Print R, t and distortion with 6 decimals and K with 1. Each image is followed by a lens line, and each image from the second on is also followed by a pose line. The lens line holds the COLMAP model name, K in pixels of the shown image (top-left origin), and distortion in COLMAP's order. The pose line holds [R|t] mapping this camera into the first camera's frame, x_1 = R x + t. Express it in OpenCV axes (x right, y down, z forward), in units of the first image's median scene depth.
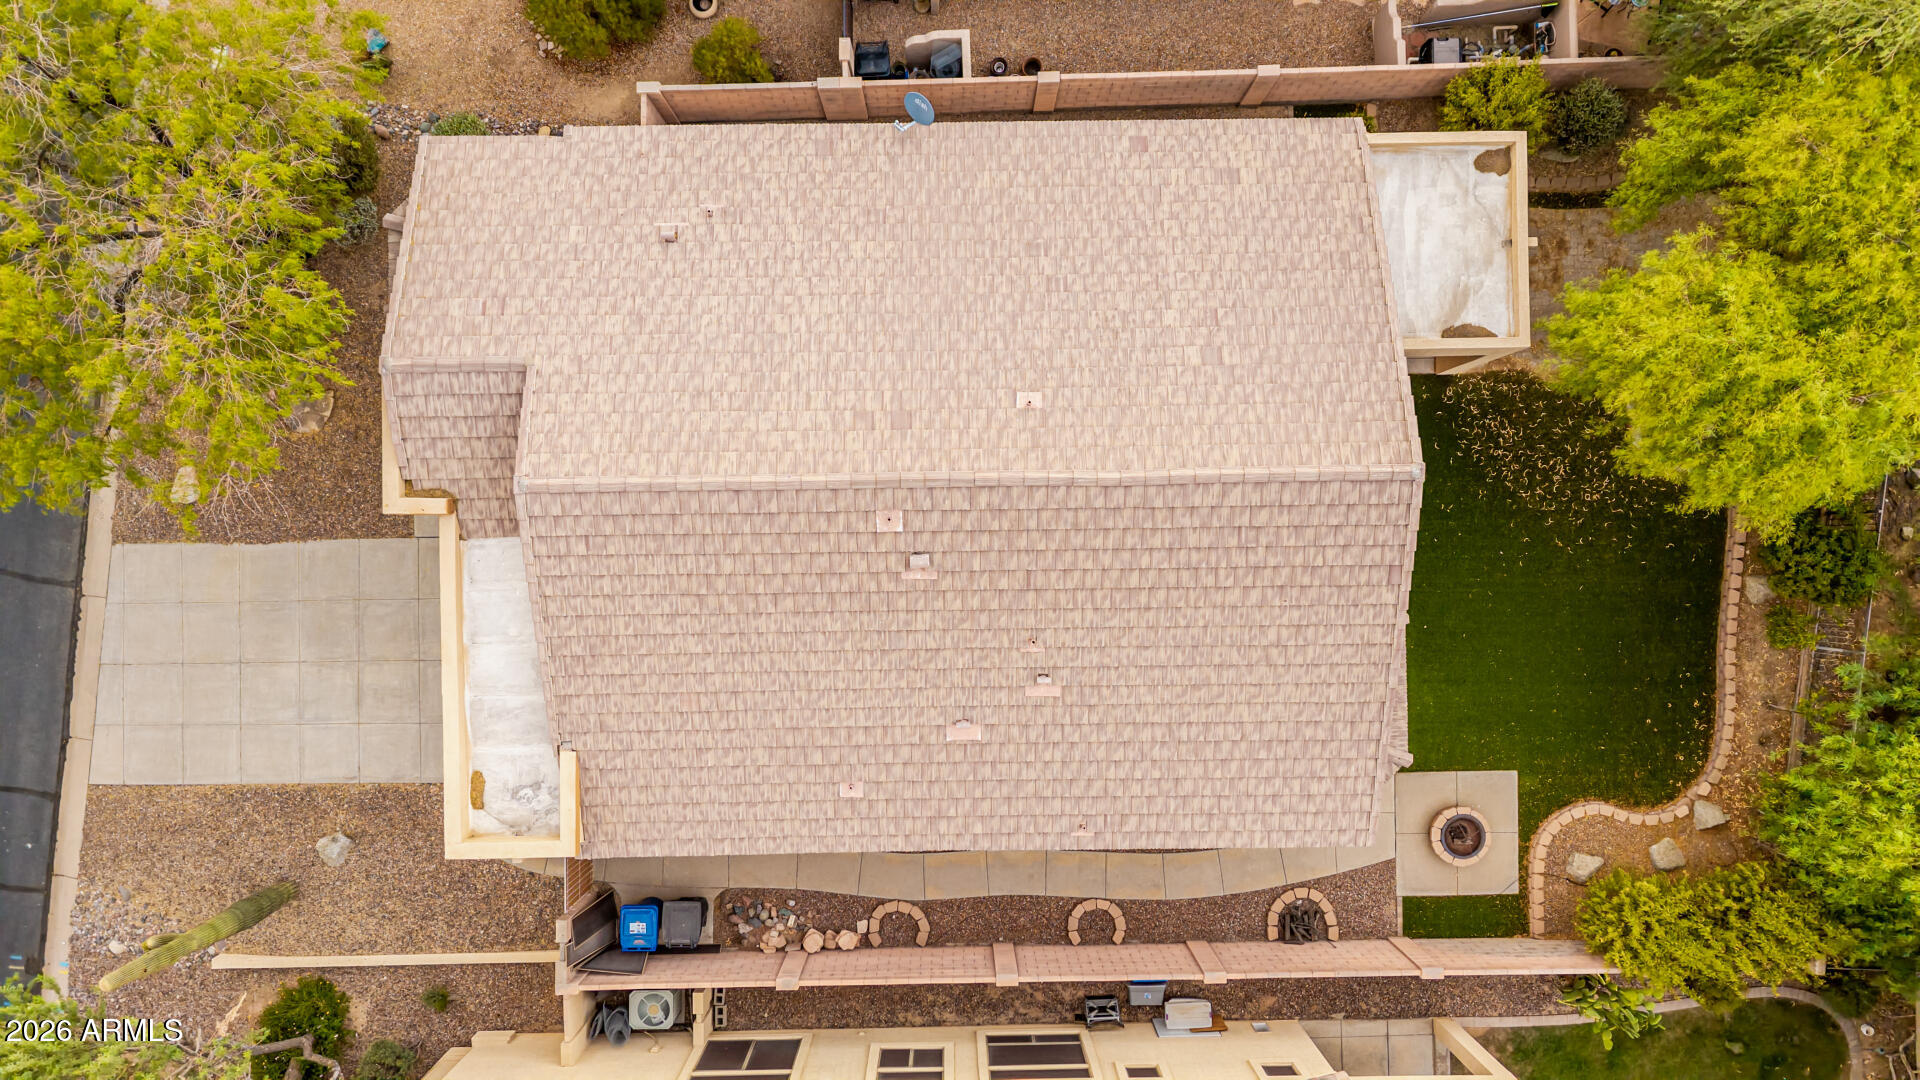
lens RADIAL K [[1283.6, 0, 950.1], [0, 1283.6, 546.8], [0, 0, 1]] dist [0.050118, -0.049975]
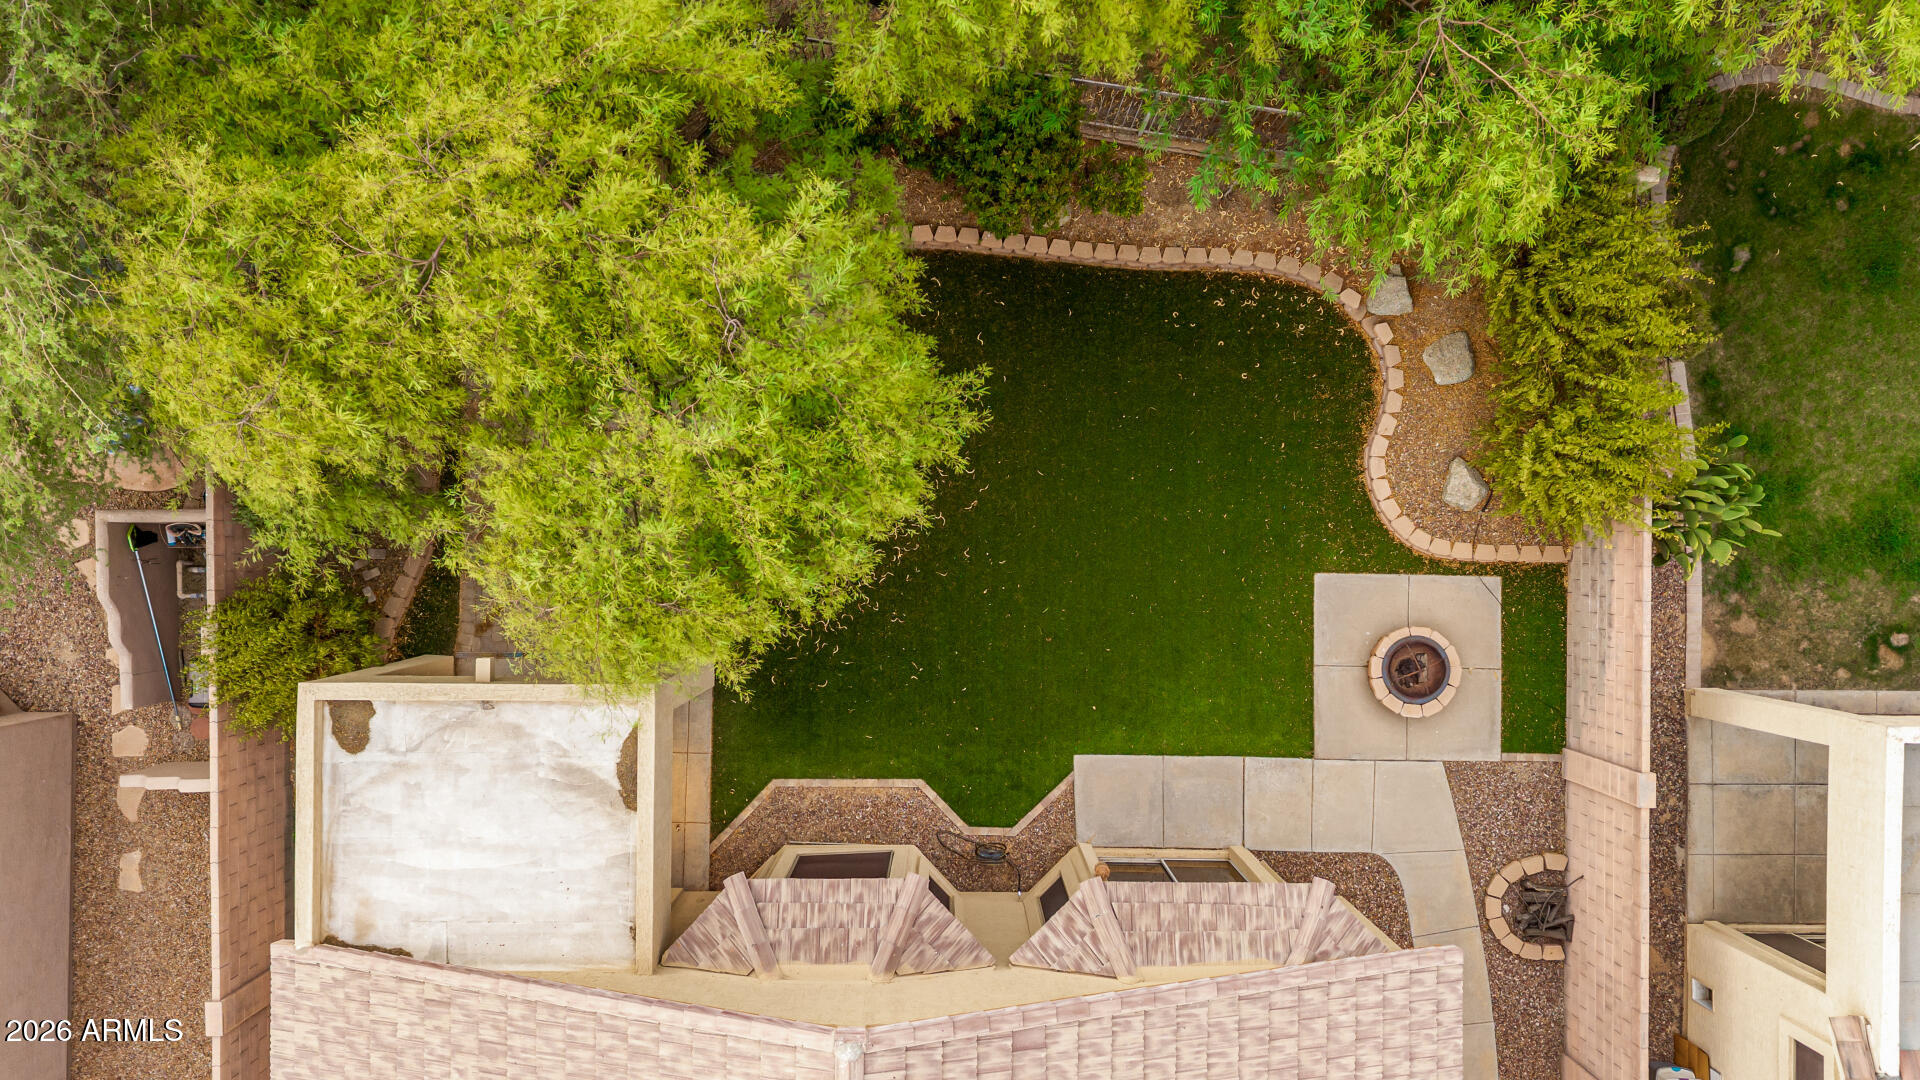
lens RADIAL K [[1283.6, 0, 958.0], [0, 1283.6, 518.7], [0, 0, 1]] dist [0.050118, -0.049975]
pose [[0.024391, -0.999538, -0.018125, 0.475694], [0.999678, 0.024260, 0.007405, -0.015045], [-0.006962, -0.018300, 0.999808, 0.344090]]
